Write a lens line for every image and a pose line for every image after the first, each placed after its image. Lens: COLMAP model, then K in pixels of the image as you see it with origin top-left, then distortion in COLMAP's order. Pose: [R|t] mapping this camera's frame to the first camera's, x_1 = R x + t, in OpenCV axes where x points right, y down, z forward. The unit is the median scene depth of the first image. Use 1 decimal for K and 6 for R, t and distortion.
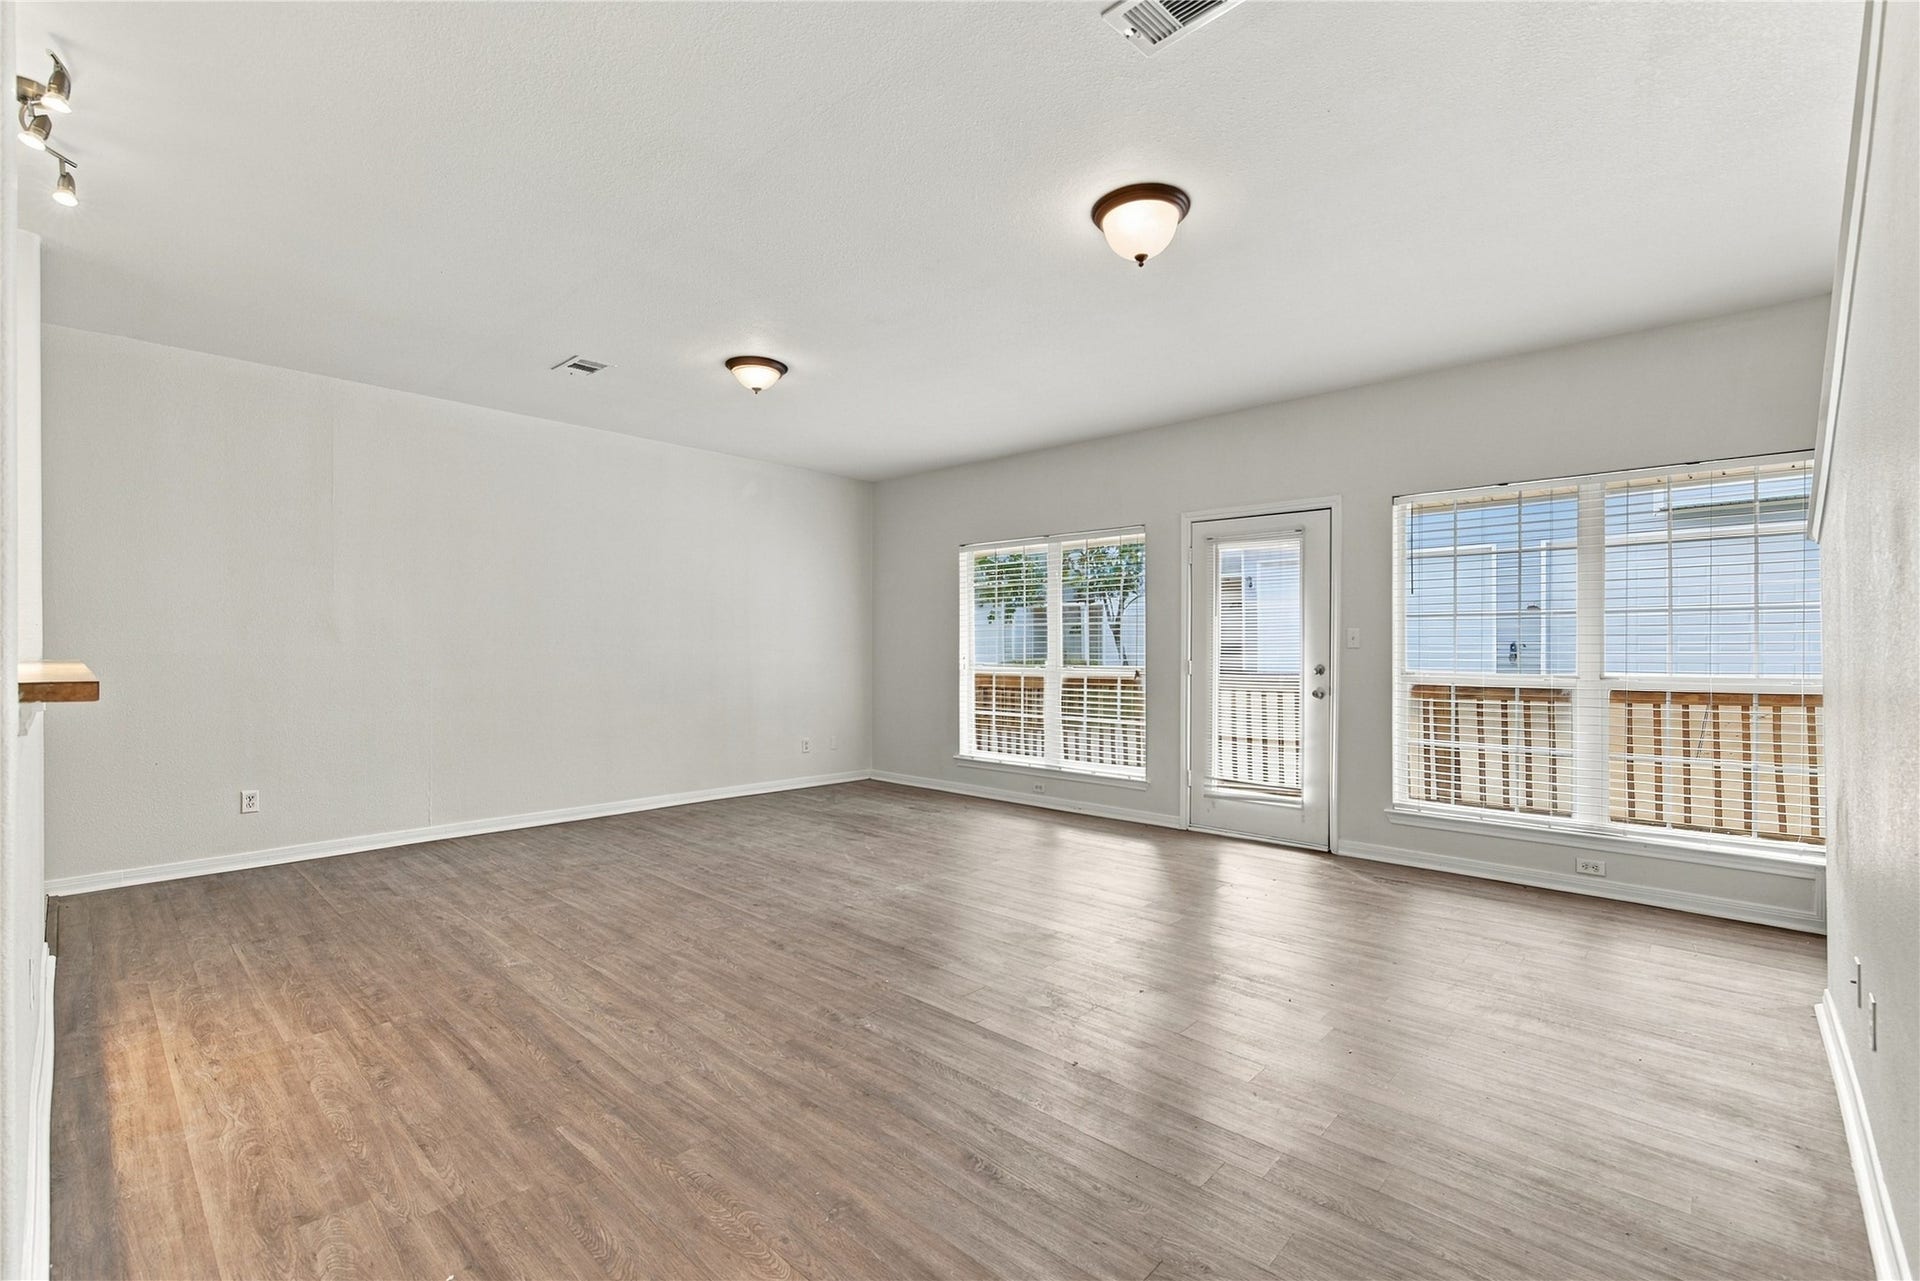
lens RADIAL K [[824.6, 0, 960.0], [0, 824.6, 640.5], [0, 0, 1]] dist [0.001492, -0.000282]
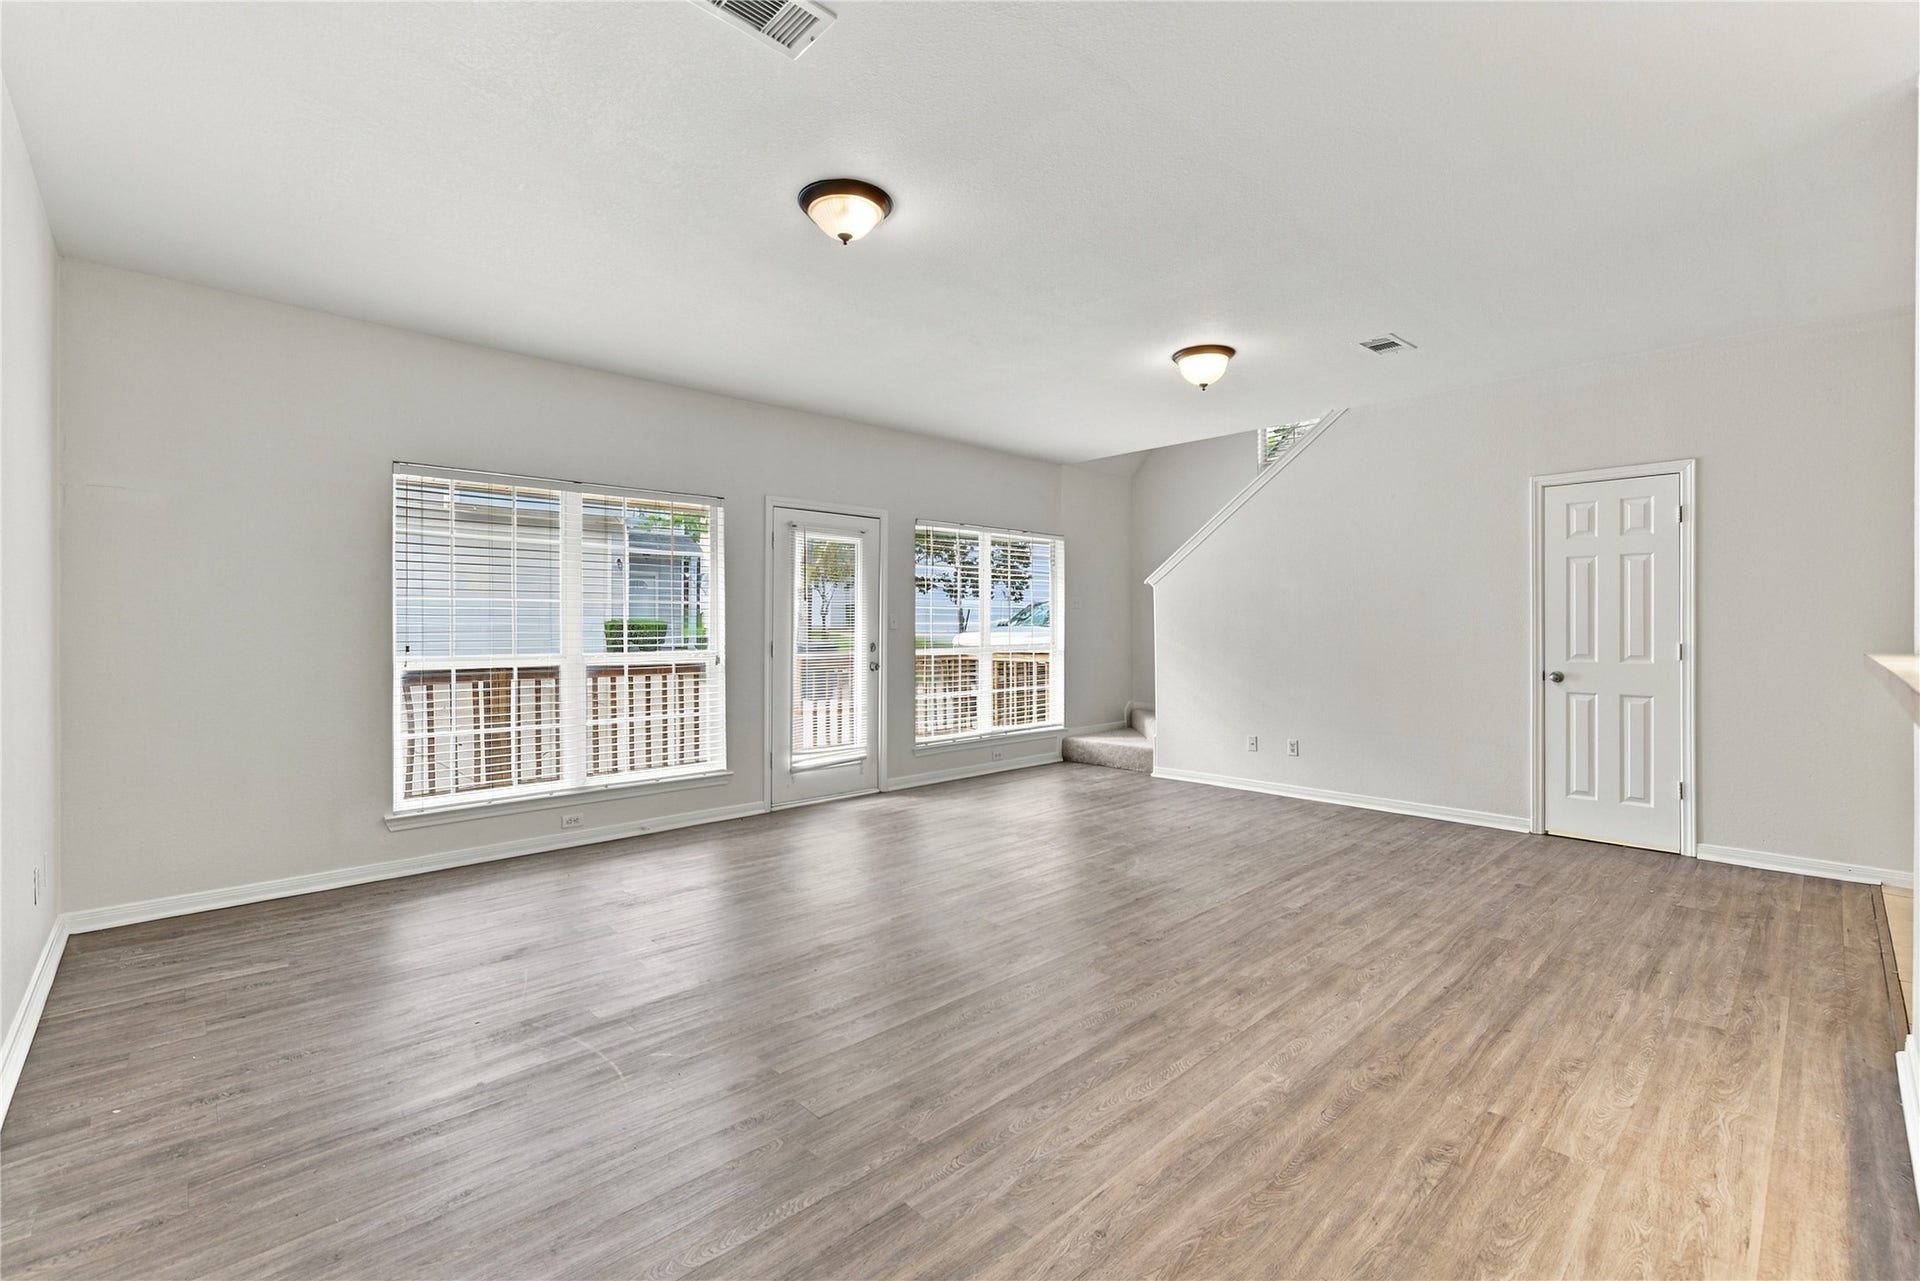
lens RADIAL K [[830.7, 0, 996.4], [0, 830.7, 626.1], [0, 0, 1]] dist [0.001987, -0.000395]
pose [[0.045050, 0.000297, 0.998985, -1.405165], [-0.004391, 0.999990, -0.000099, 0.008311], [-0.998975, -0.004382, 0.045051, 1.344352]]
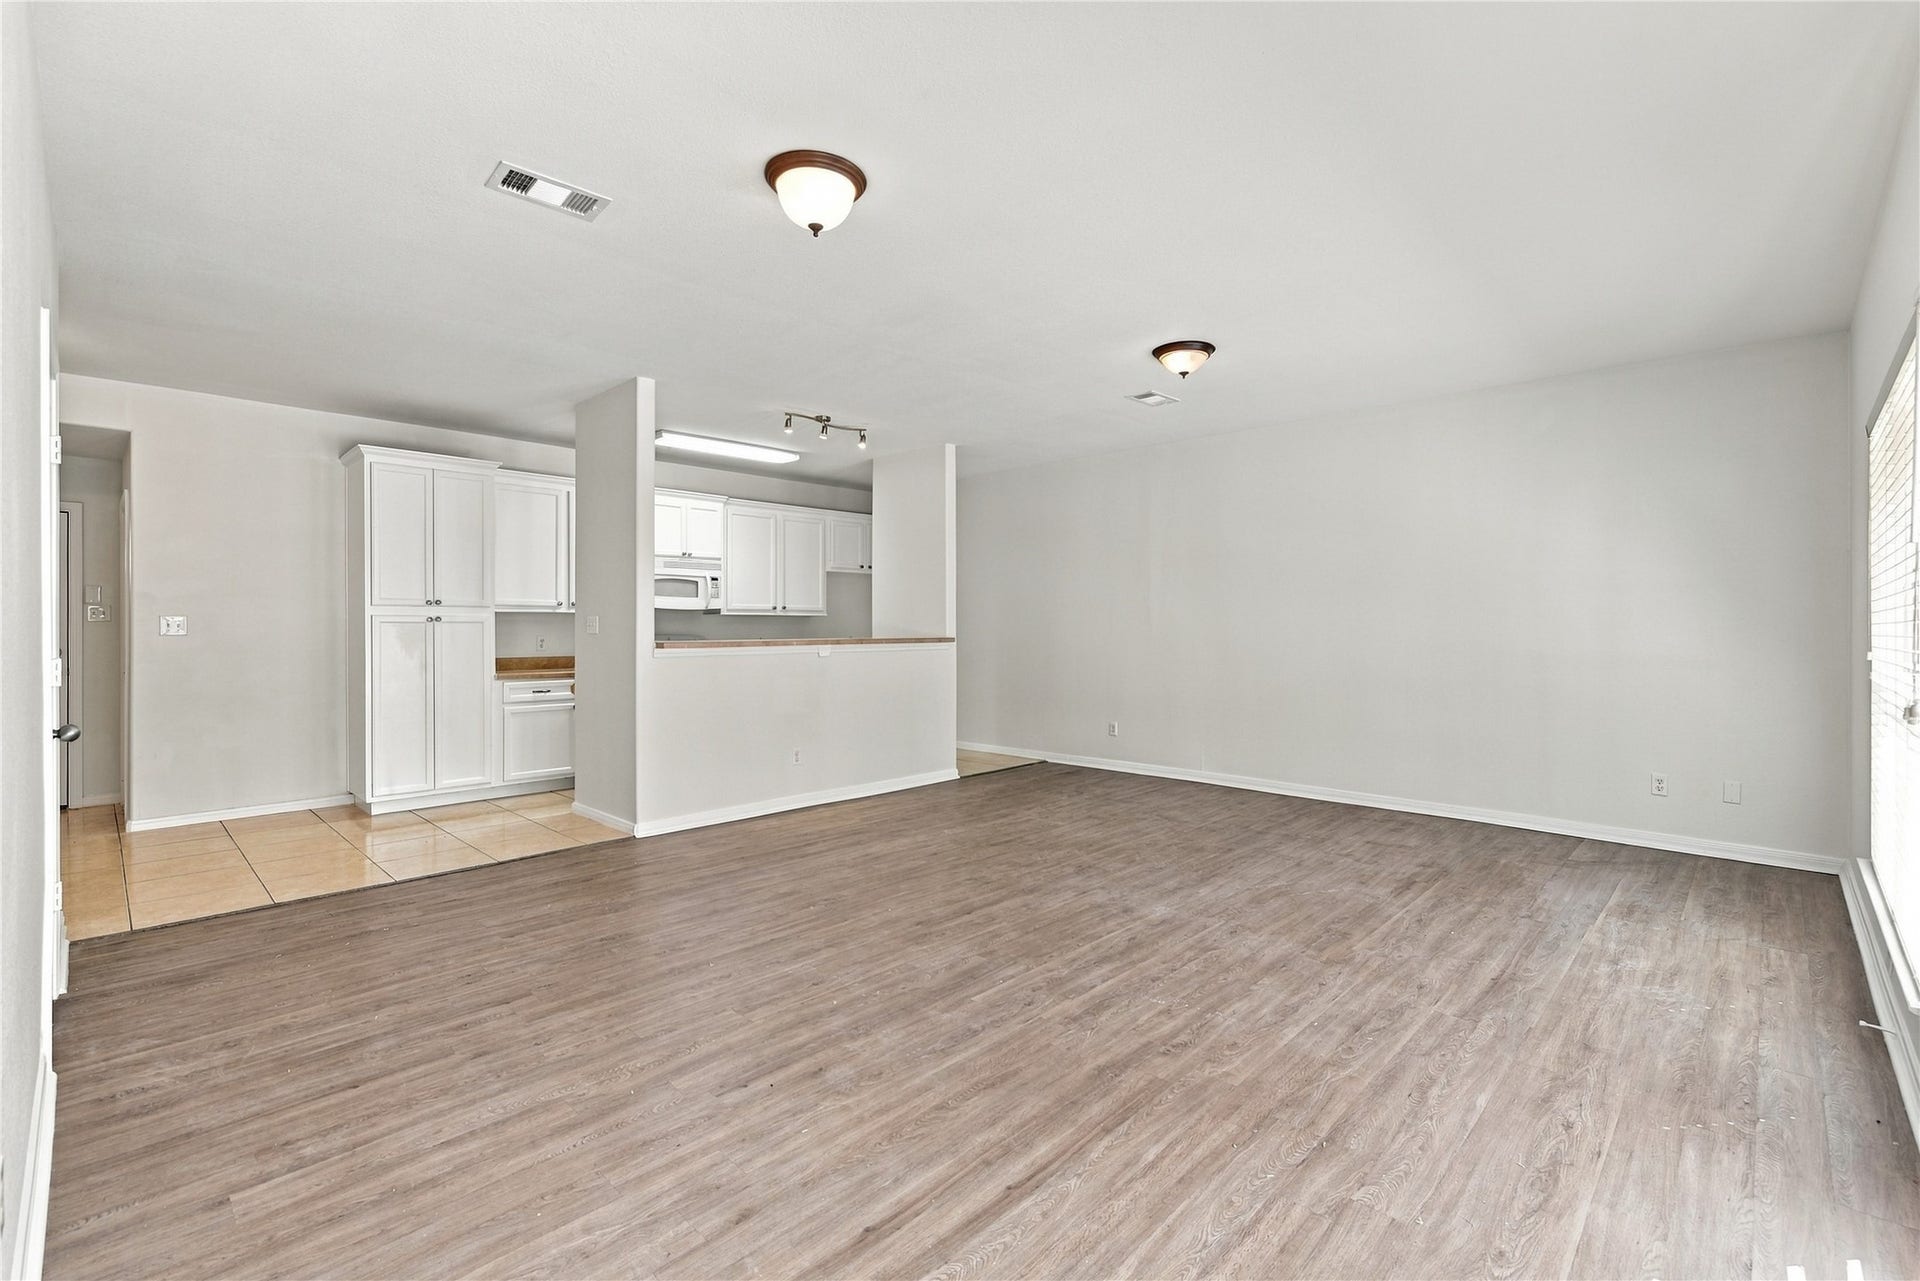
lens RADIAL K [[830.7, 0, 996.4], [0, 830.7, 626.1], [0, 0, 1]] dist [0.001987, -0.000395]
pose [[-0.004323, -0.009955, -0.999941, 1.174866], [0.008221, 0.999916, -0.009990, 0.018008], [0.999957, -0.008263, -0.004241, 1.227544]]
